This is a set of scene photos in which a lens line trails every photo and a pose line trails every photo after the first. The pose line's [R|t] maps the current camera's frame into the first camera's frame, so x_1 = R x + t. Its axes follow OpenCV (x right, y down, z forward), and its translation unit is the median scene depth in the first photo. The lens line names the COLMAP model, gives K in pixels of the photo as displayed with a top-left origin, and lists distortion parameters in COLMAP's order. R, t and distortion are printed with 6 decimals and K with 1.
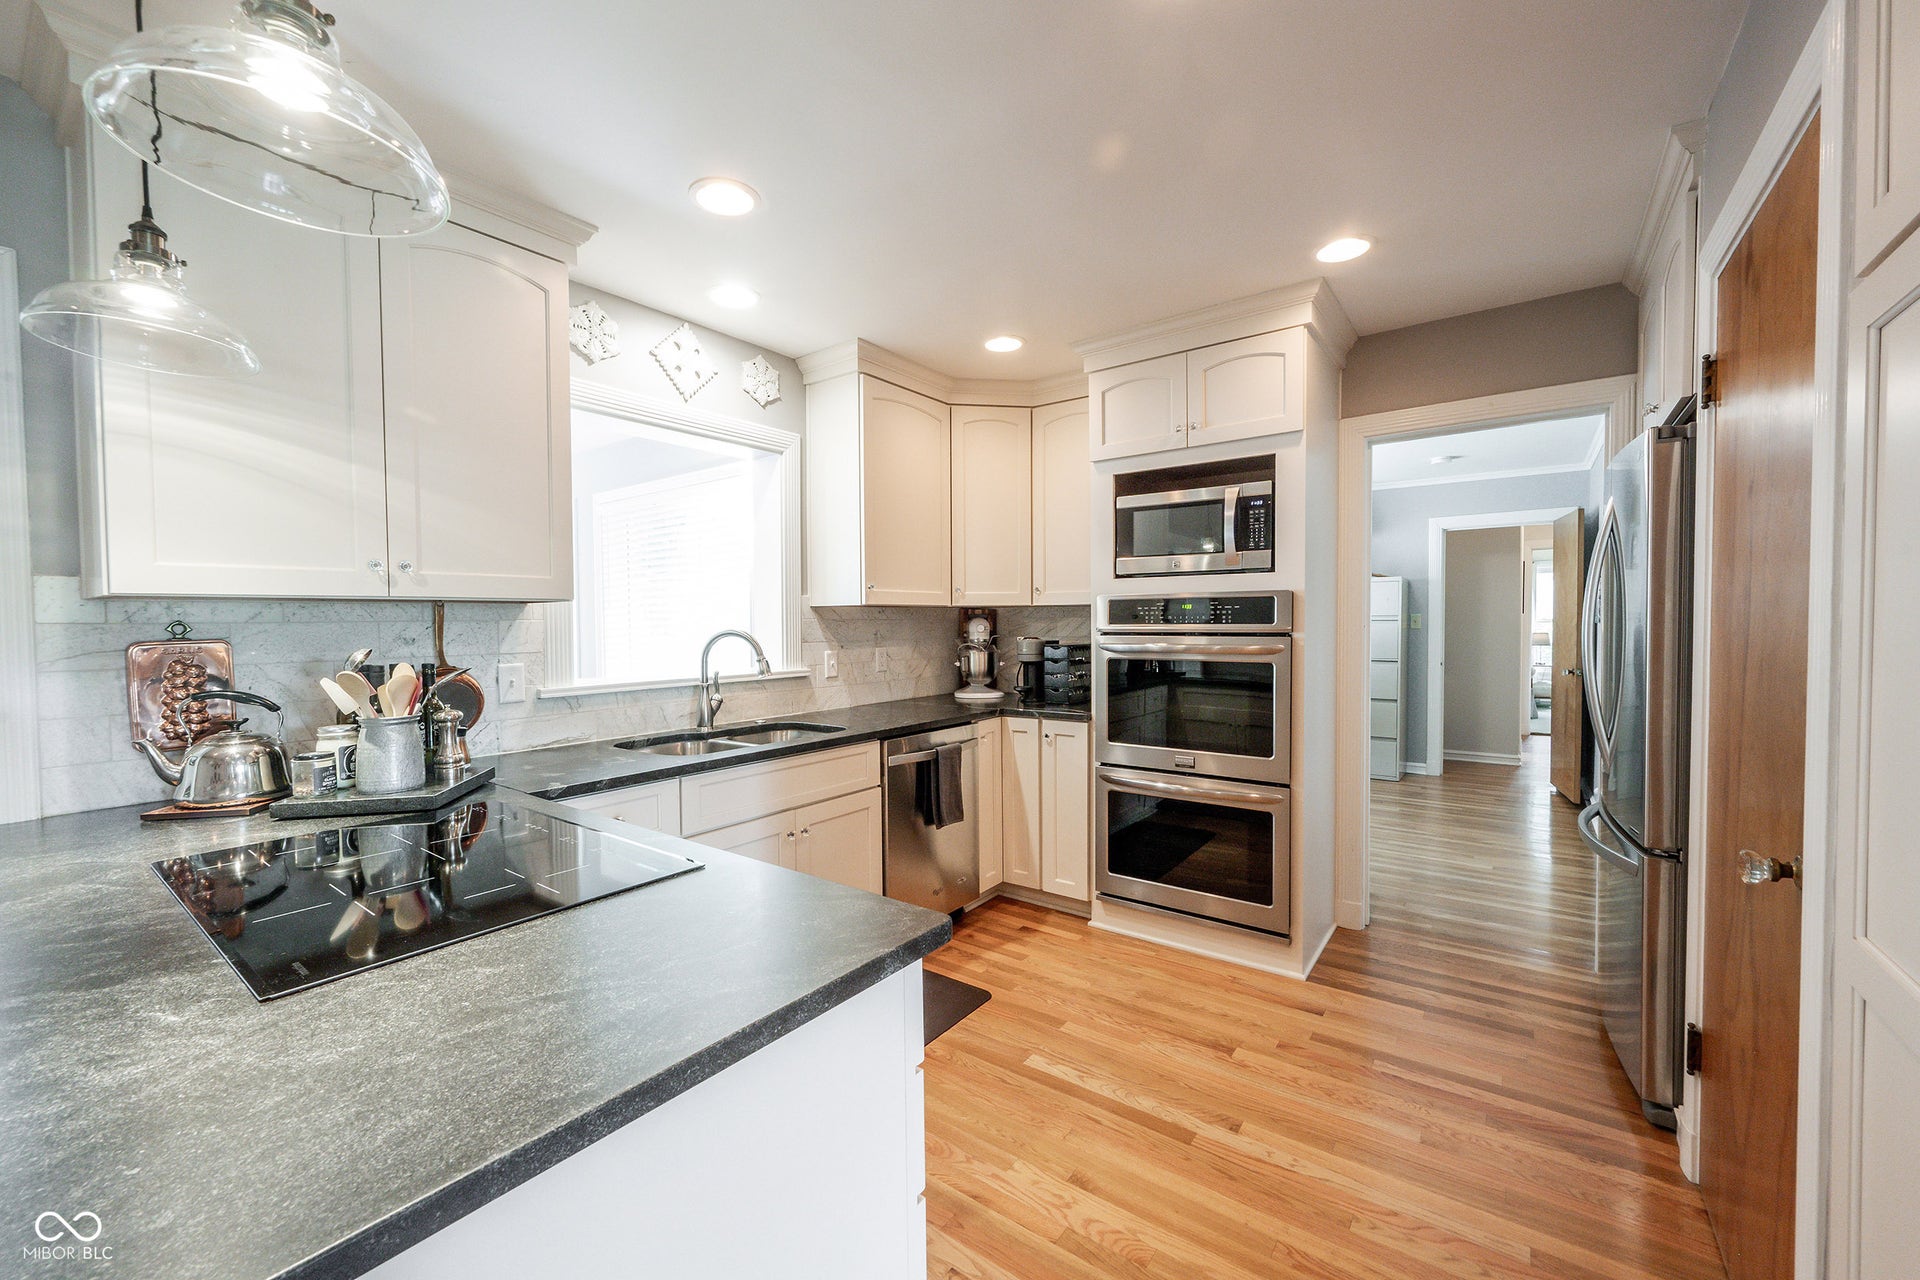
lens RADIAL K [[759.9, 0, 960.0], [0, 759.9, 640.0], [0, 0, 1]] dist [-0.005066, -0.000175]
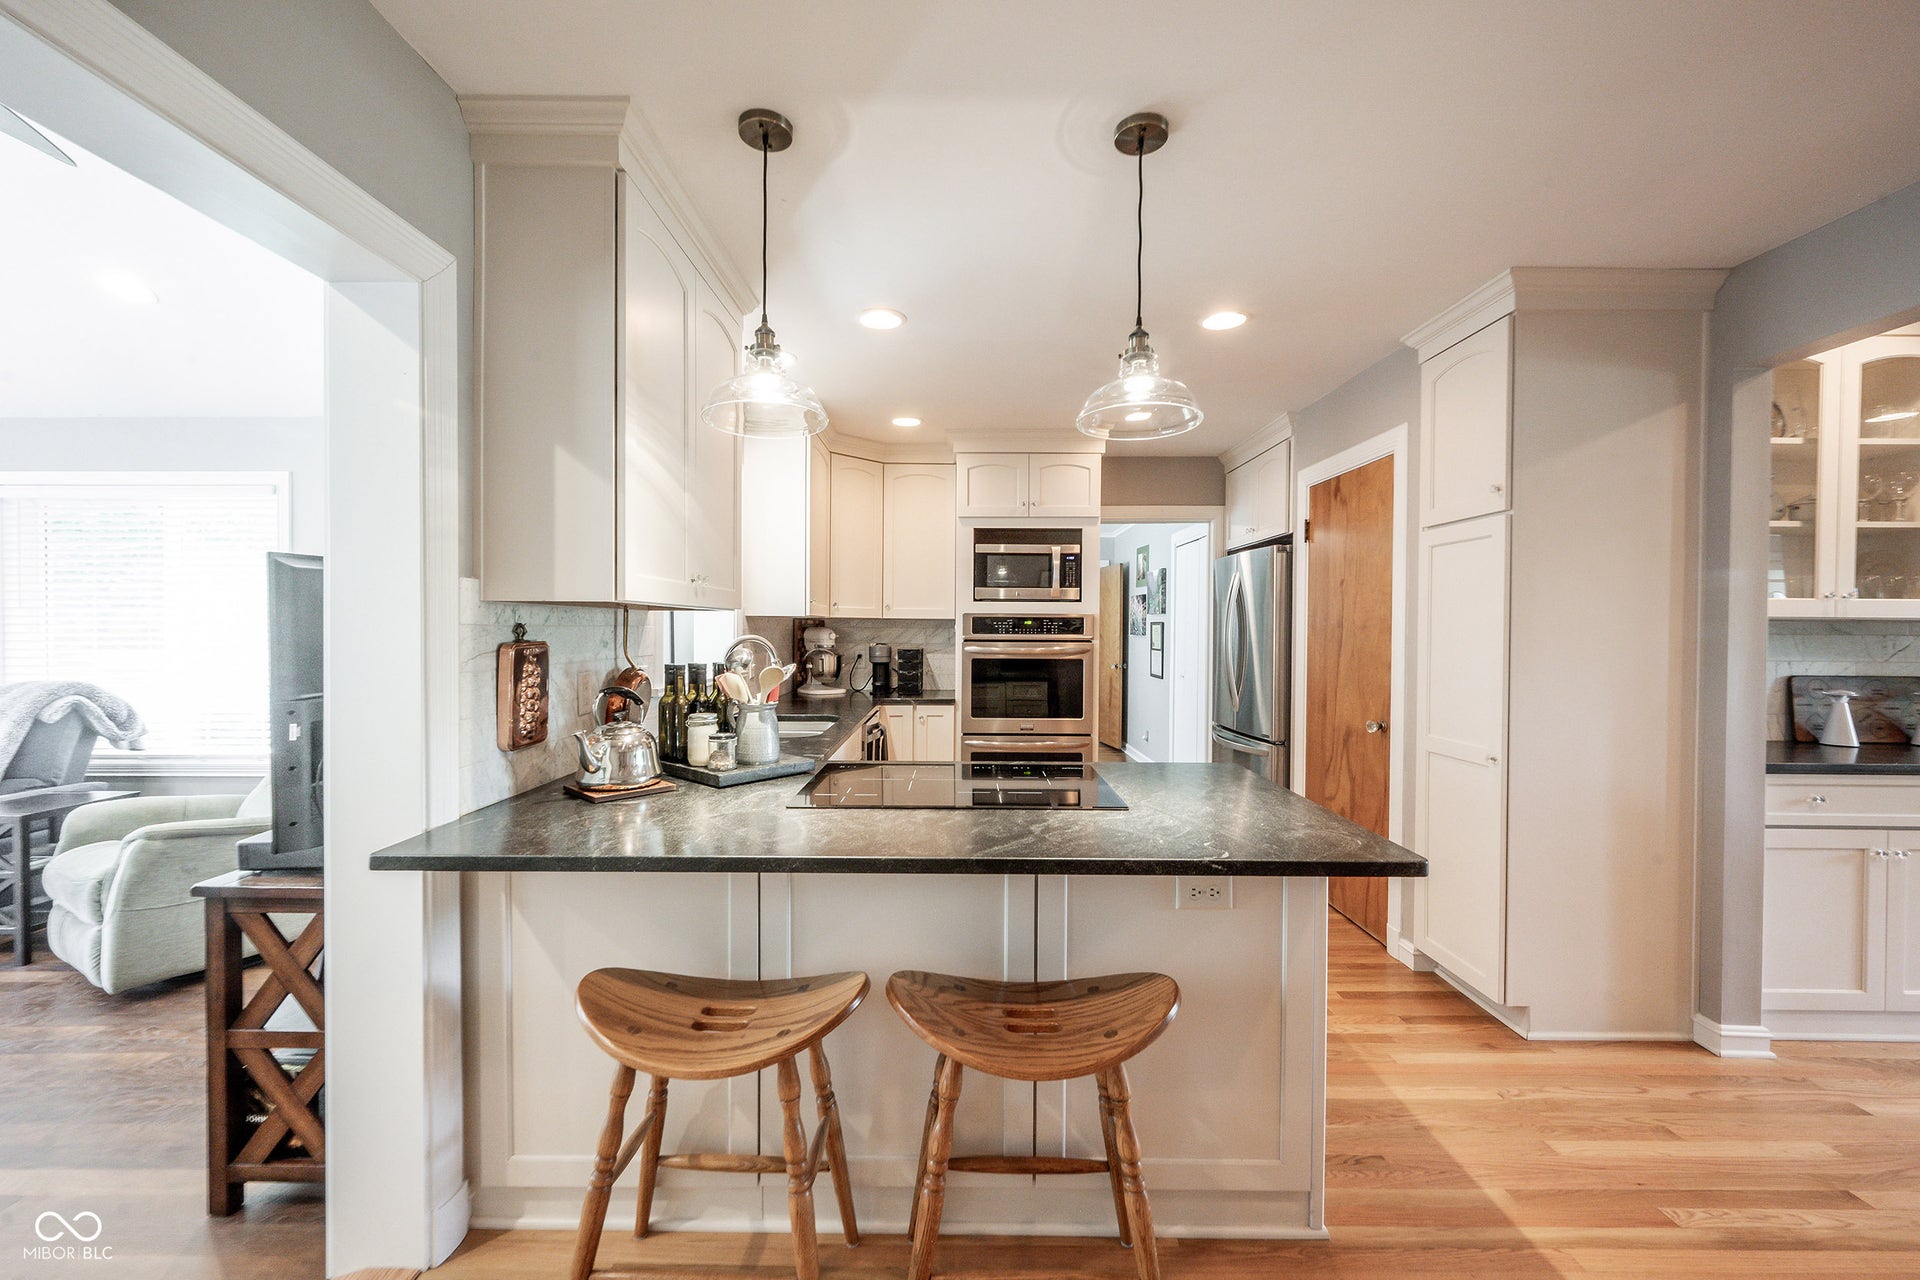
lens RADIAL K [[757.9, 0, 960.7], [0, 757.9, 636.3], [0, 0, 1]] dist [-0.002148, -0.000073]
pose [[0.799761, 0.007186, 0.600276, -0.707380], [0.002658, 0.999876, -0.015511, 0.005772], [-0.600313, 0.014001, 0.799643, -0.115032]]
